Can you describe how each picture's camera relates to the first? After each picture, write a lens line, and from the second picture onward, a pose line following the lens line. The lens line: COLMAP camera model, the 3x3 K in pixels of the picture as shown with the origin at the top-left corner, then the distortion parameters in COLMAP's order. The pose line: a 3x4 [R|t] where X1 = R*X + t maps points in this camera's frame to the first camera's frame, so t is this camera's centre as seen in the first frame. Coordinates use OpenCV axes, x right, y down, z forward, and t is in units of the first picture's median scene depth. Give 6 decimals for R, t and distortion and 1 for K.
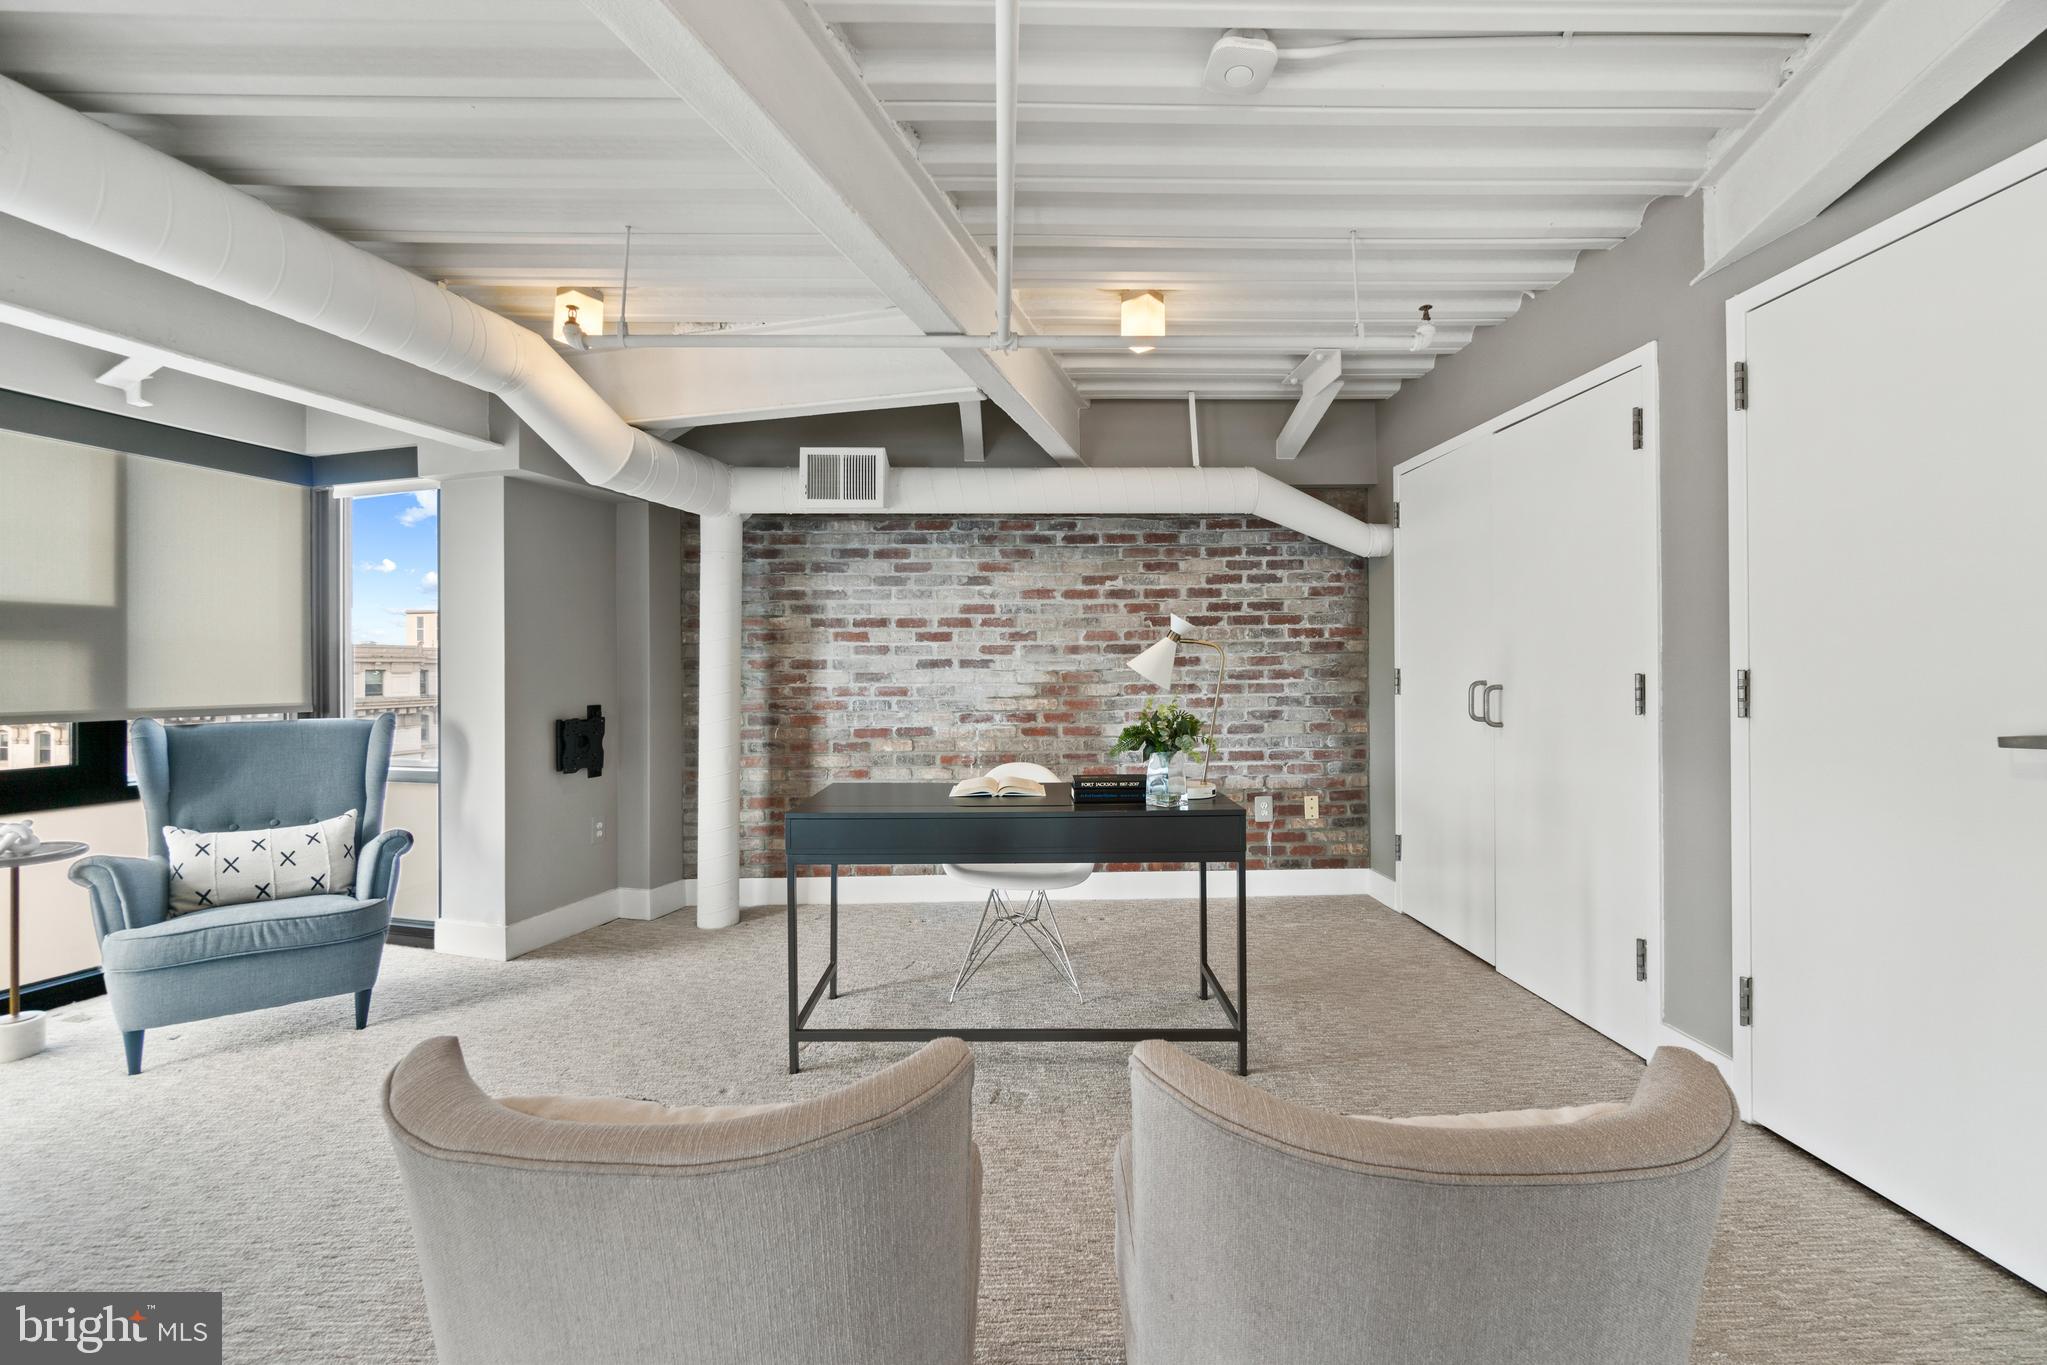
lens RADIAL K [[880.6, 0, 1018.5], [0, 880.6, 669.2], [0, 0, 1]] dist [-0.000538, 0.000202]
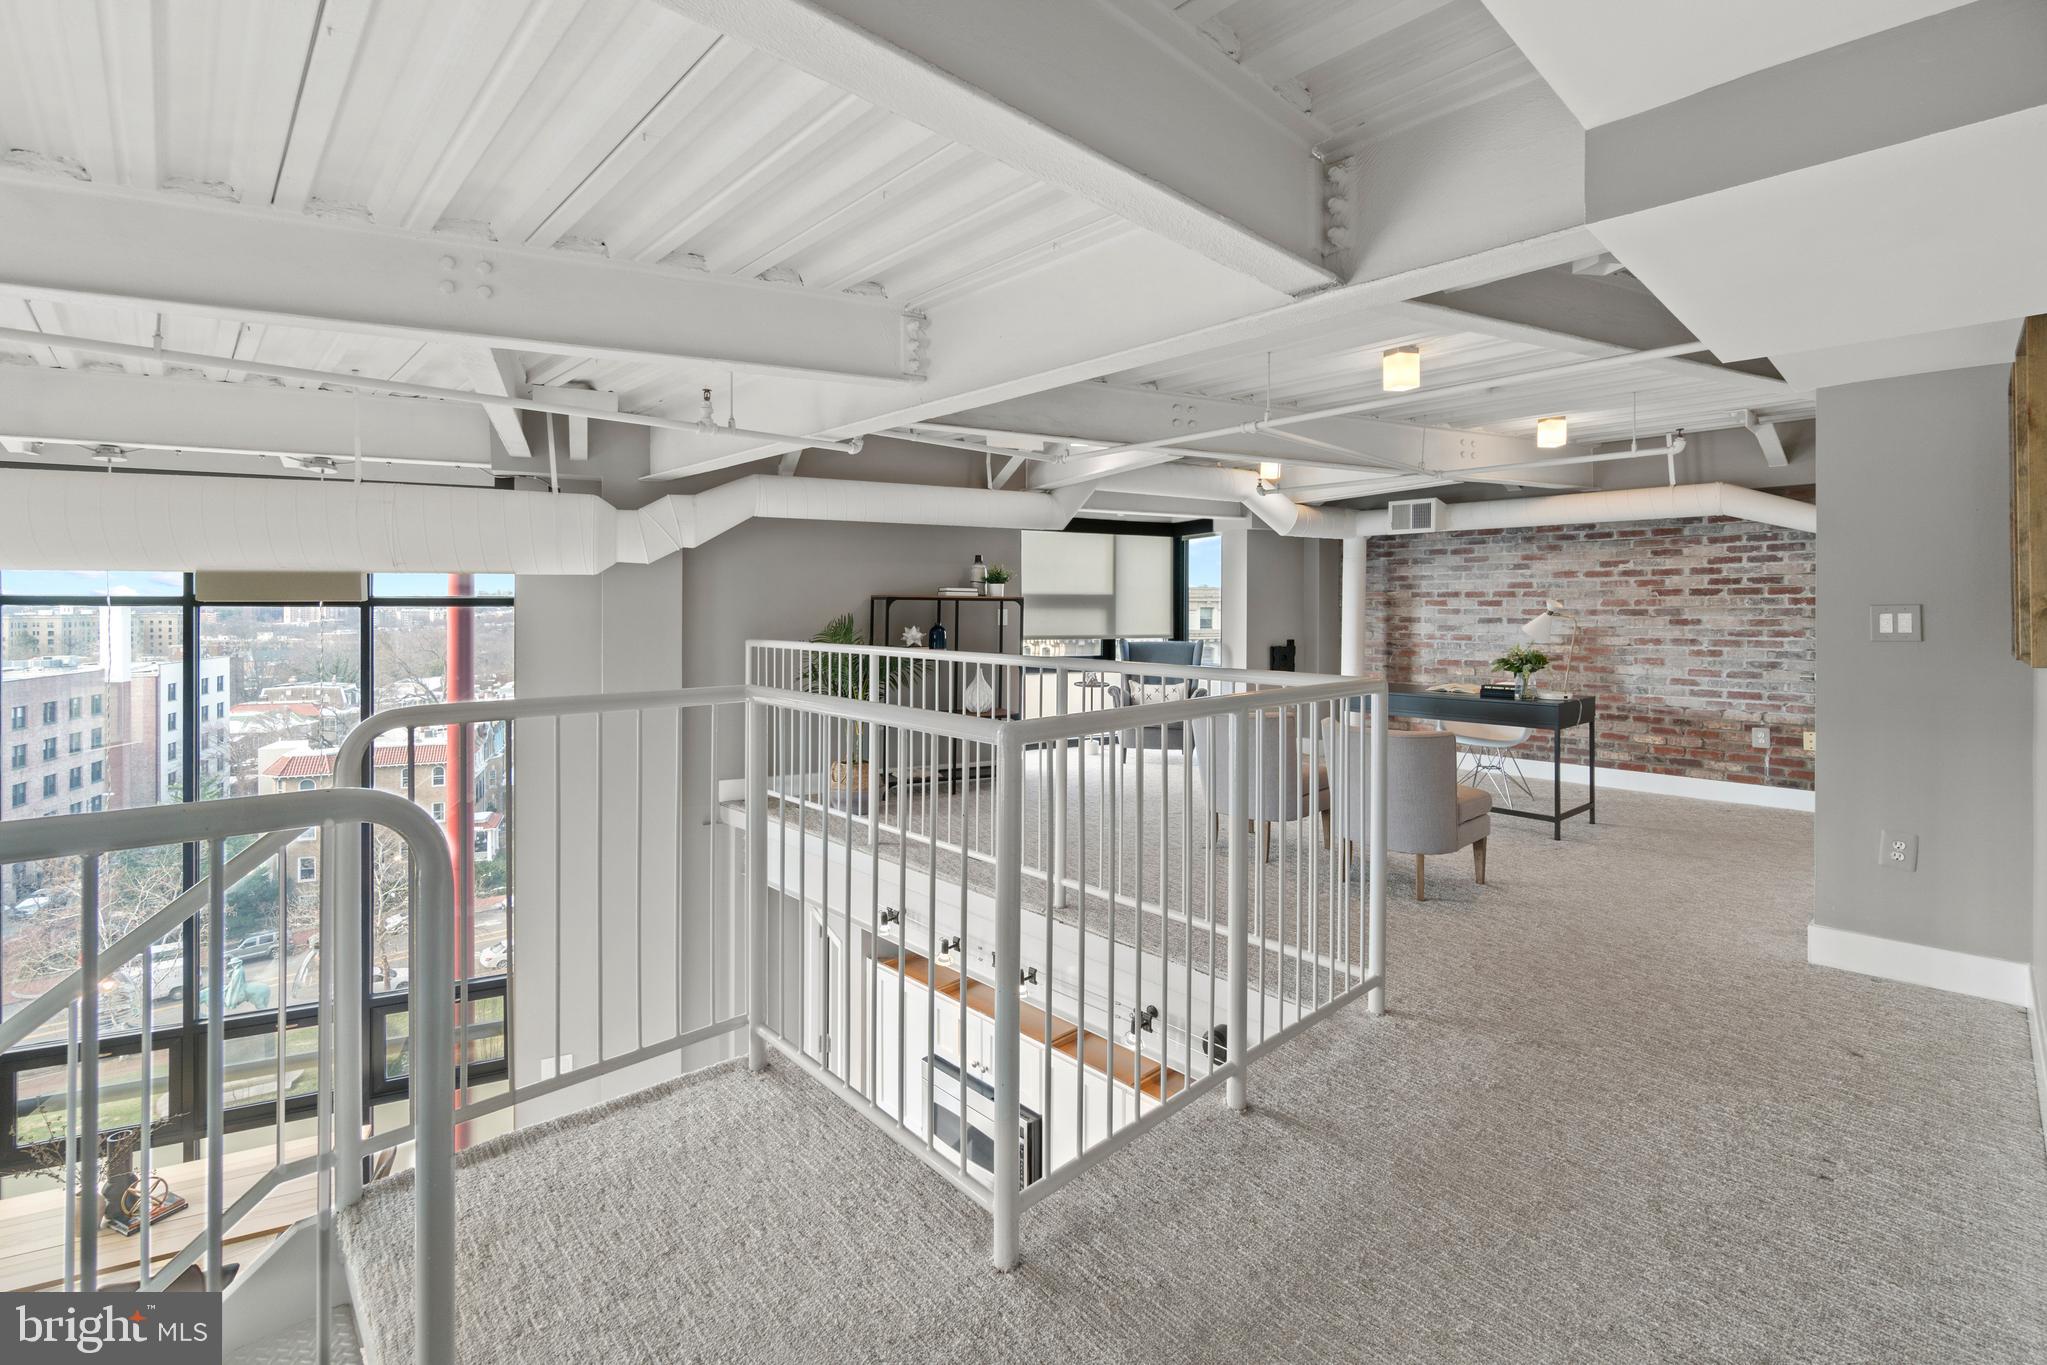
lens RADIAL K [[901.0, 0, 1022.7], [0, 901.0, 609.0], [0, 0, 1]] dist [-0.000297, 0.000056]
pose [[0.671675, 0.008572, -0.740796, 0.530488], [-0.006510, 0.999963, 0.005668, -0.030201], [0.740817, 0.001015, 0.671706, -0.687722]]
